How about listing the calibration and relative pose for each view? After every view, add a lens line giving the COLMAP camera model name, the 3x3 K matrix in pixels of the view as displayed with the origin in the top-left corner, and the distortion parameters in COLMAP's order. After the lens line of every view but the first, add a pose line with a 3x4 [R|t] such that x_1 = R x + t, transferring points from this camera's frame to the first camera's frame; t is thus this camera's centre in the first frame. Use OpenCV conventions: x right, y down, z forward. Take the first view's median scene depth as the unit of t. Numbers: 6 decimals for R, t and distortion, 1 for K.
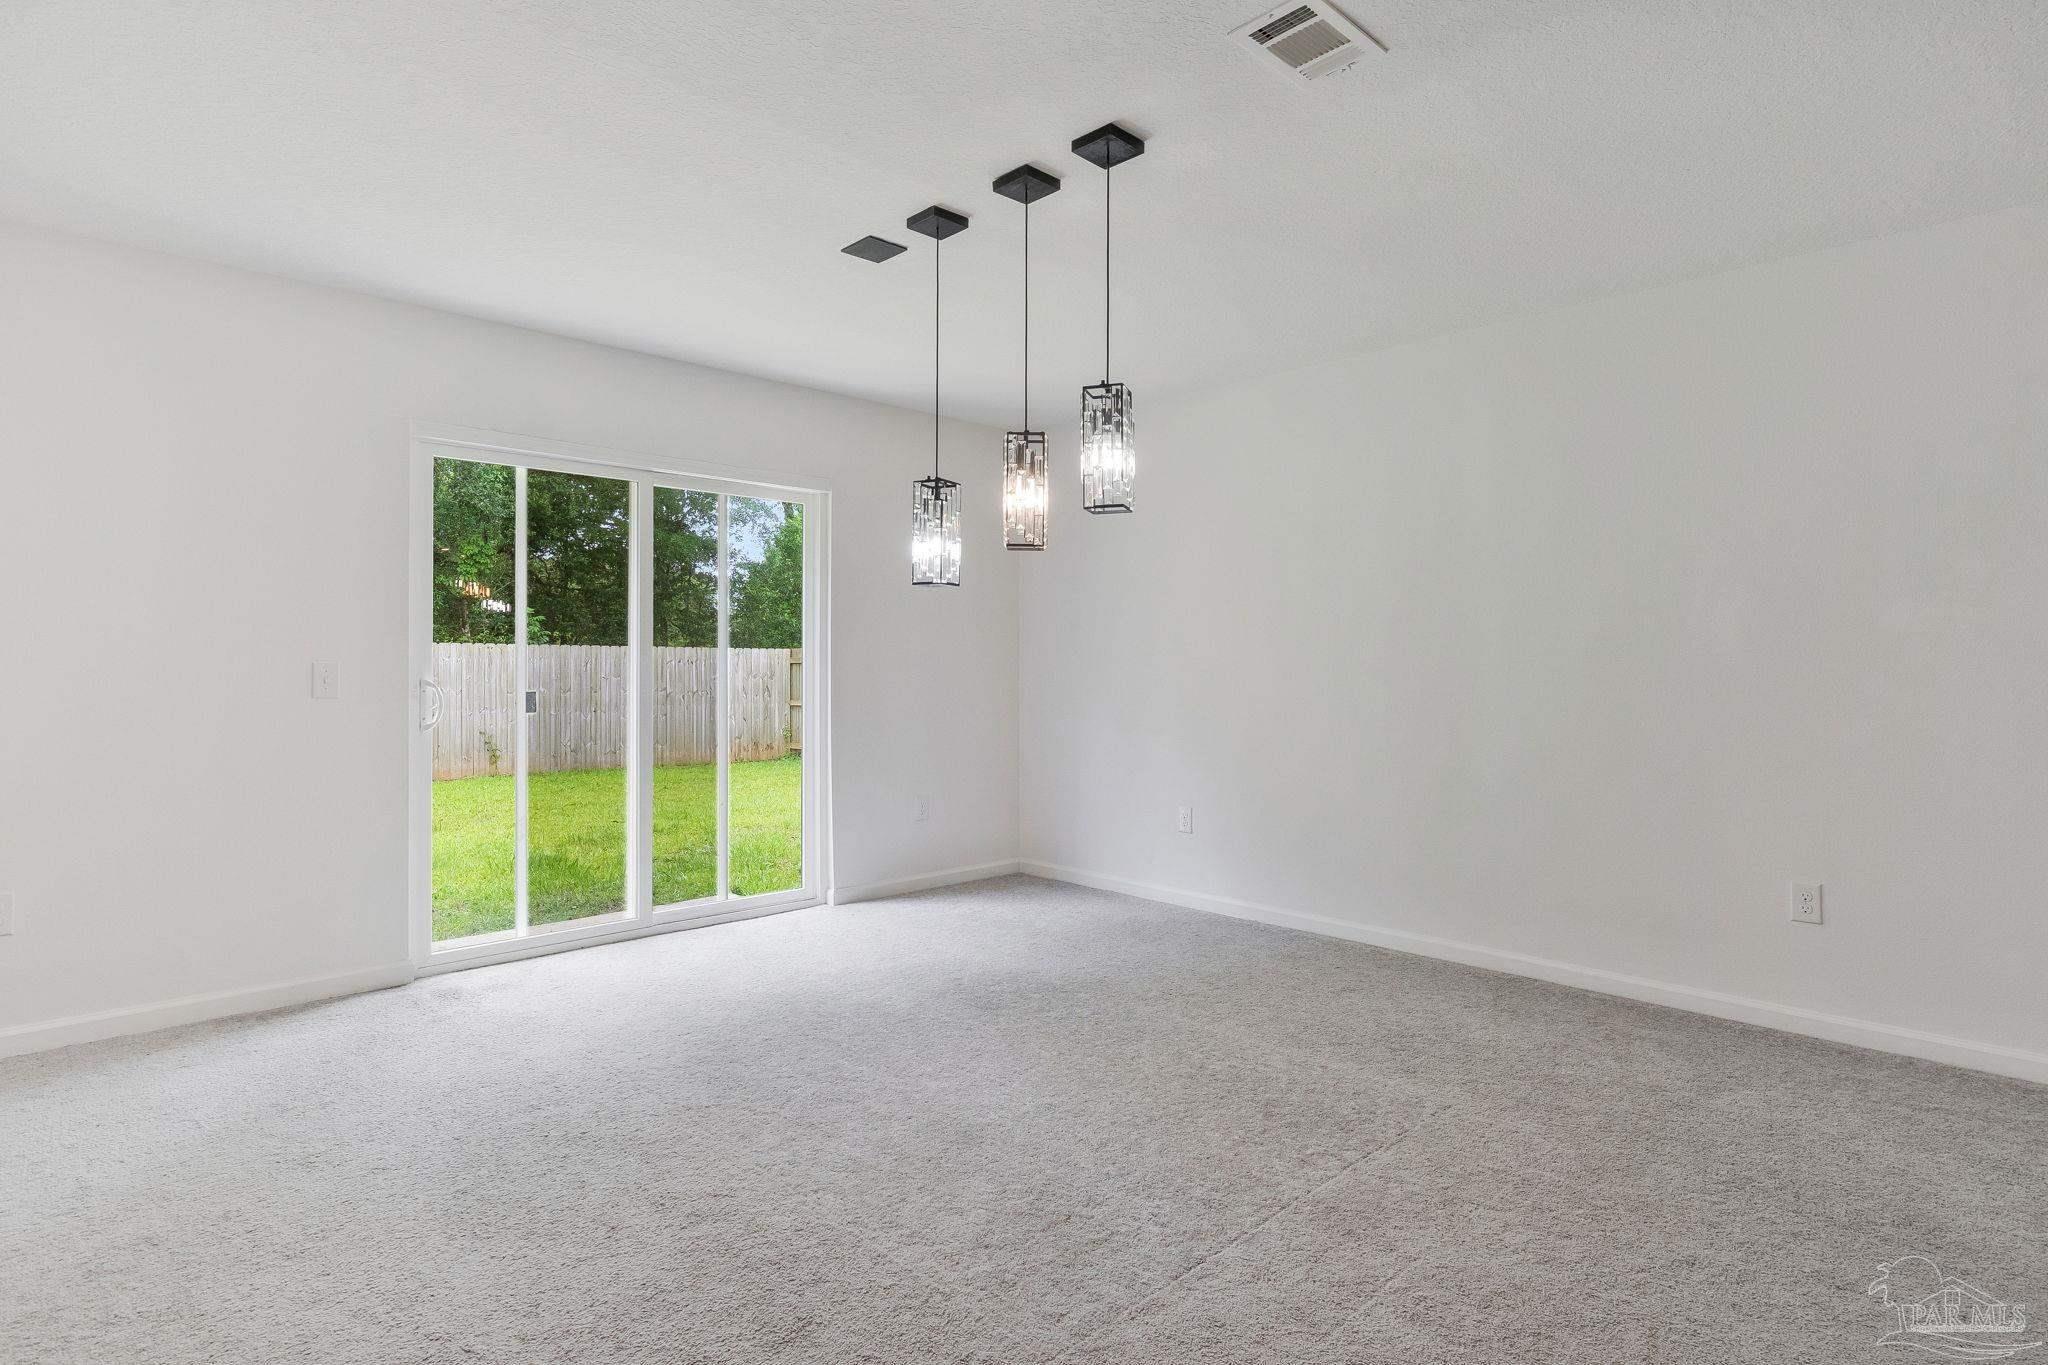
lens RADIAL K [[1095.9, 0, 1024.0], [0, 1095.9, 682.5], [0, 0, 1]] dist [-0.009738, -0.001173]
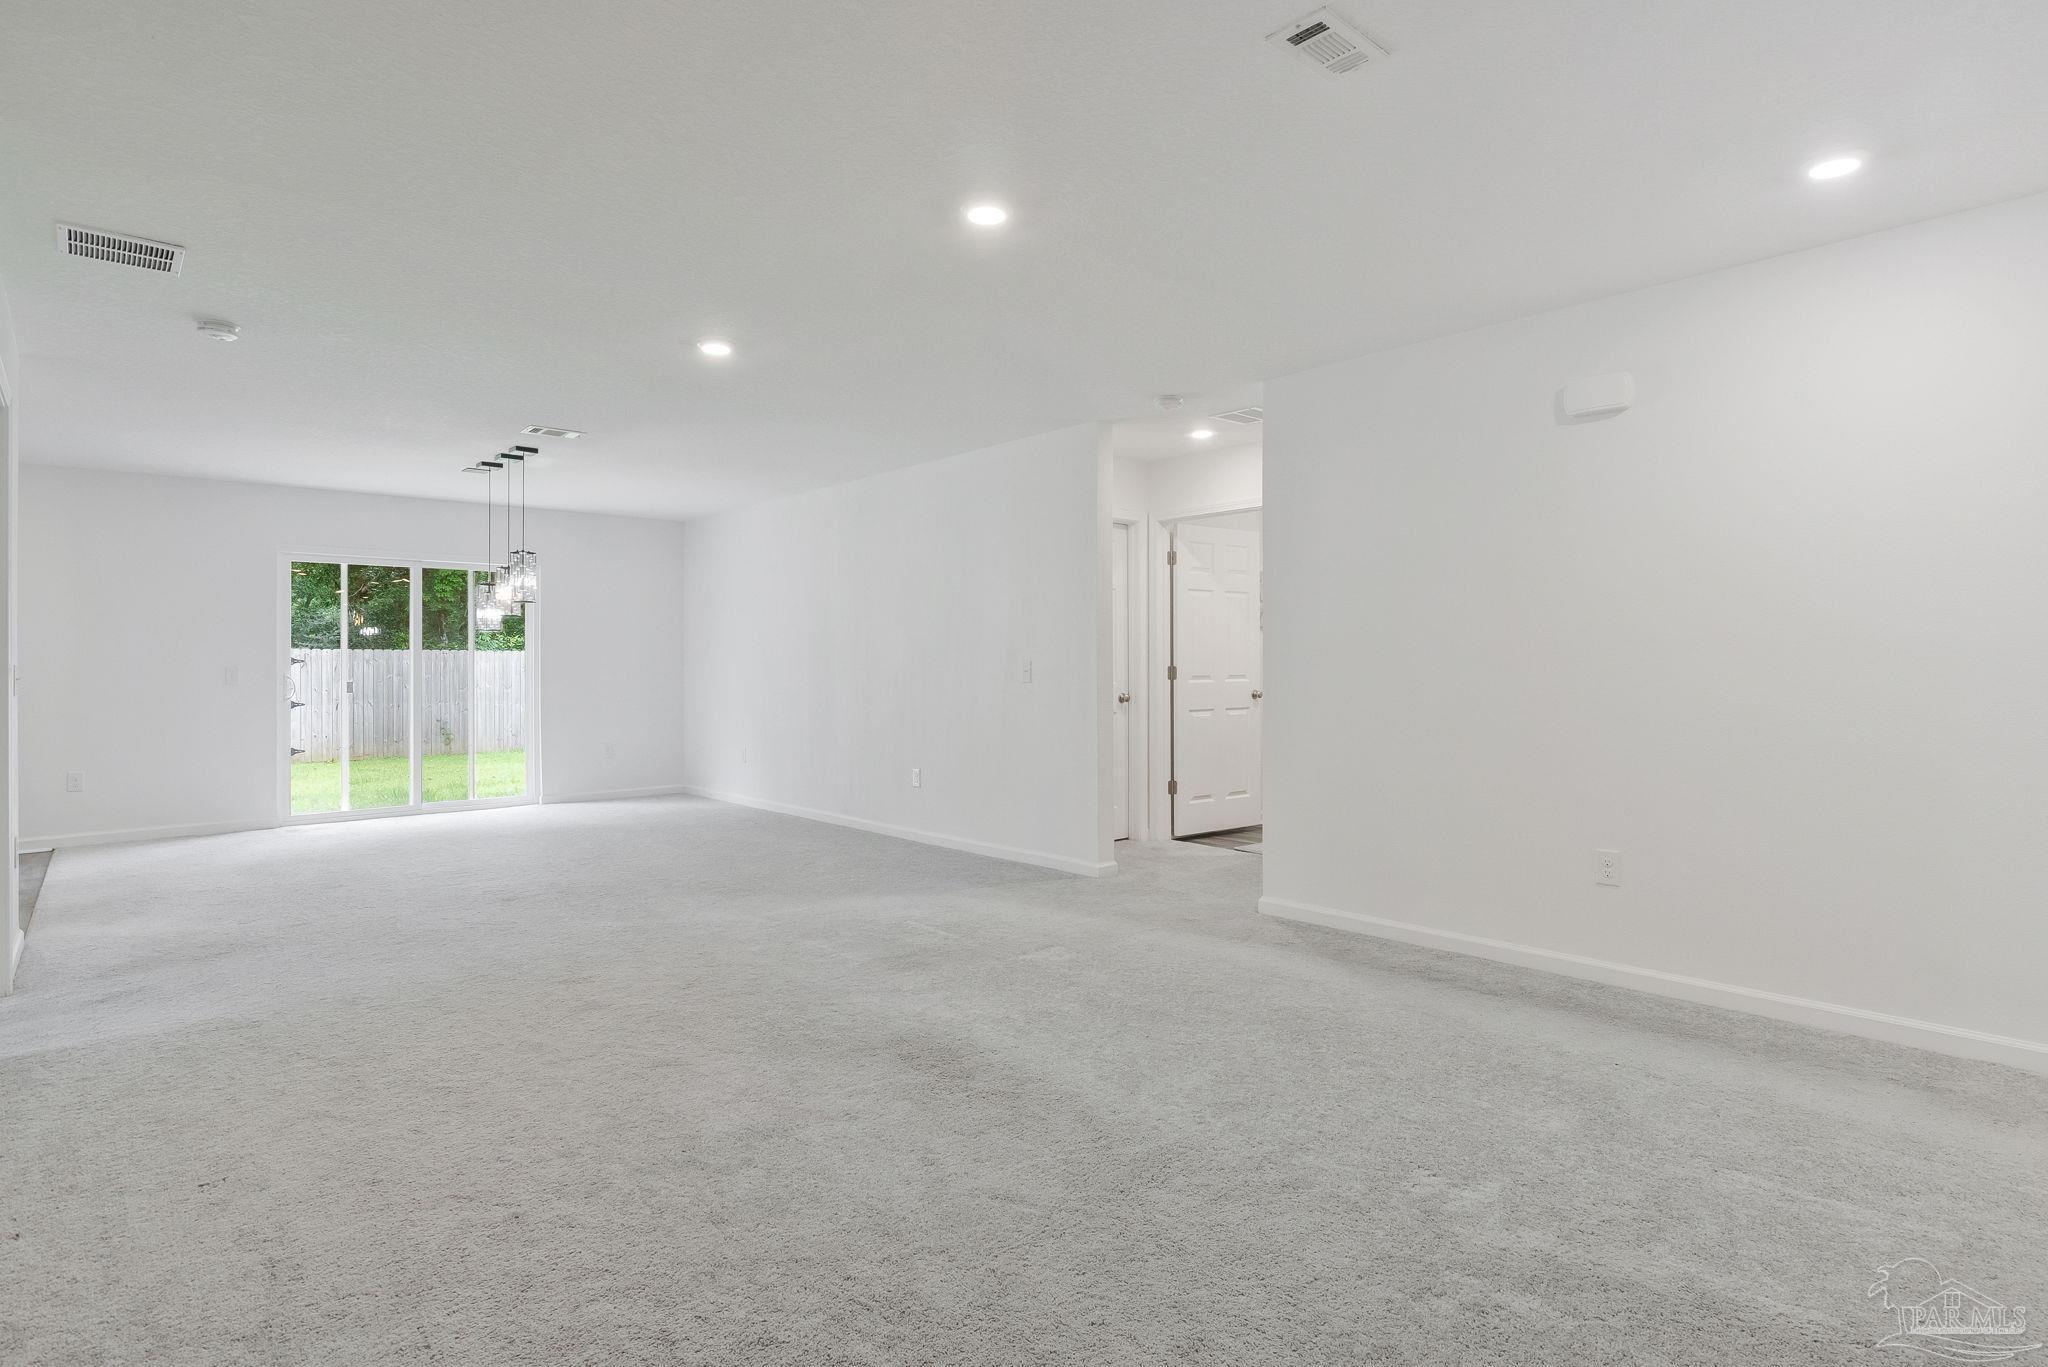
lens RADIAL K [[1089.0, 0, 1041.8], [0, 1089.0, 657.6], [0, 0, 1]] dist [-0.004165, -0.000469]
pose [[0.999807, -0.005476, -0.018857, 0.666550], [0.005071, 0.999757, -0.021456, 0.011086], [0.018970, 0.021357, 0.999592, -0.730490]]
